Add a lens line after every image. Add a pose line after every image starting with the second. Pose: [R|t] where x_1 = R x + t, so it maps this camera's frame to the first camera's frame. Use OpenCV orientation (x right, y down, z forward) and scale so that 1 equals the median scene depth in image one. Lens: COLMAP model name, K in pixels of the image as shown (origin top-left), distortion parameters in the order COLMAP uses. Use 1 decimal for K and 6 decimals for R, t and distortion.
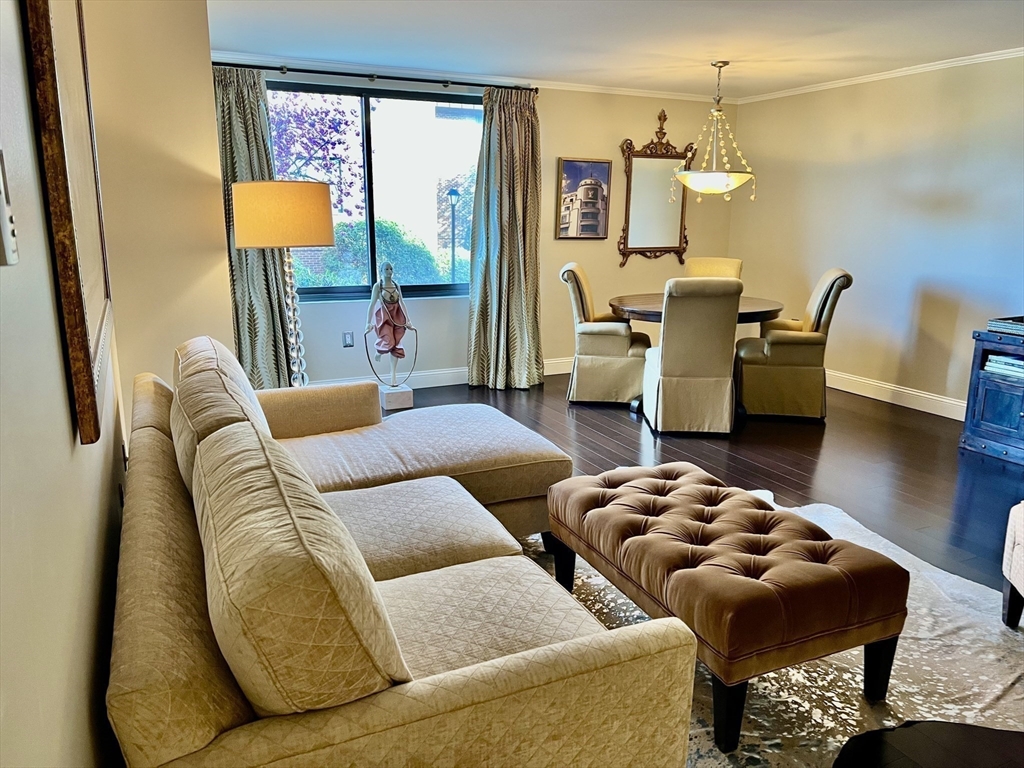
lens RADIAL K [[775.7, 0, 514.9], [0, 775.7, 386.2], [0, 0, 1]] dist [0.049412, -0.068040]
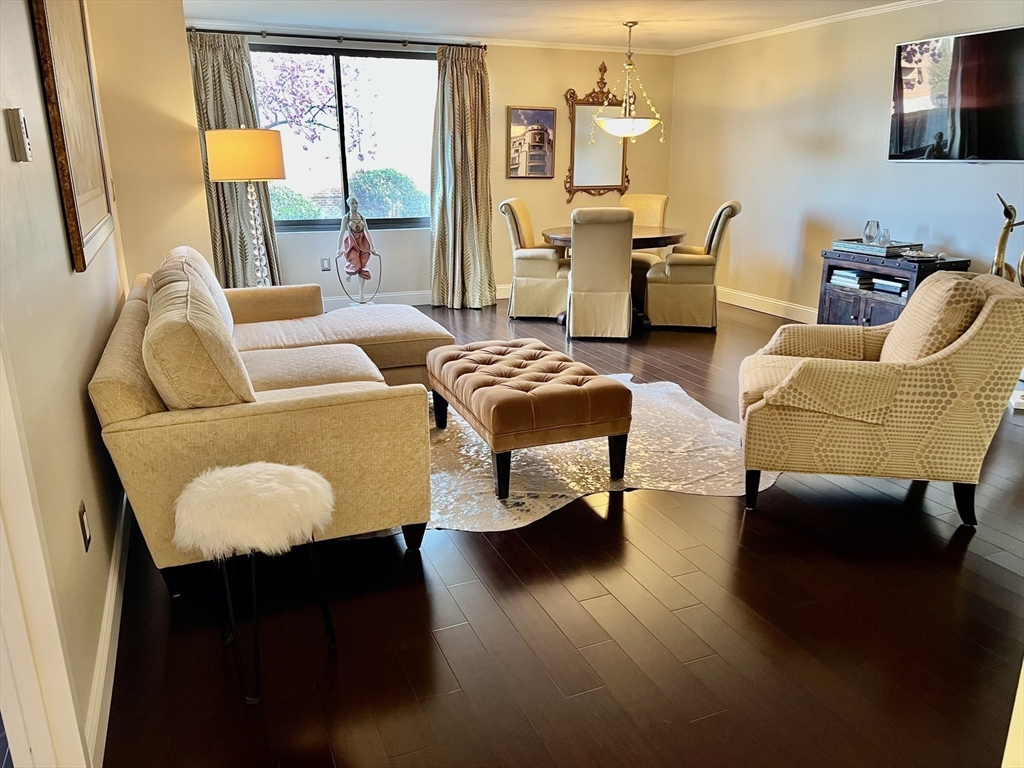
lens RADIAL K [[775.7, 0, 516.7], [0, 775.7, 388.3], [0, 0, 1]] dist [0.049412, -0.068040]
pose [[0.999029, 0.004566, -0.043810, 0.141844], [-0.001713, 0.997888, 0.064934, 0.055309], [0.044014, -0.064796, 0.996927, -0.204473]]
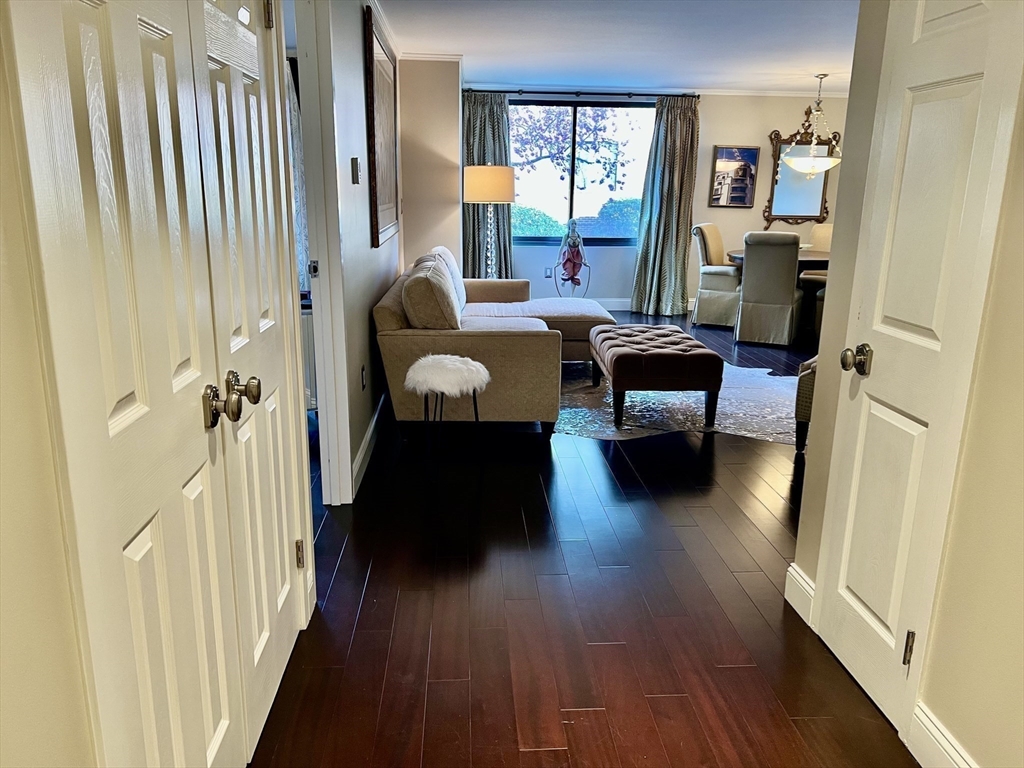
lens RADIAL K [[775.7, 0, 504.7], [0, 775.7, 400.1], [0, 0, 1]] dist [0.049412, -0.068040]
pose [[0.925837, 0.107704, -0.362252, 0.296826], [-0.093127, 0.993991, 0.057518, 0.114528], [0.366270, -0.019517, 0.930304, -0.455879]]
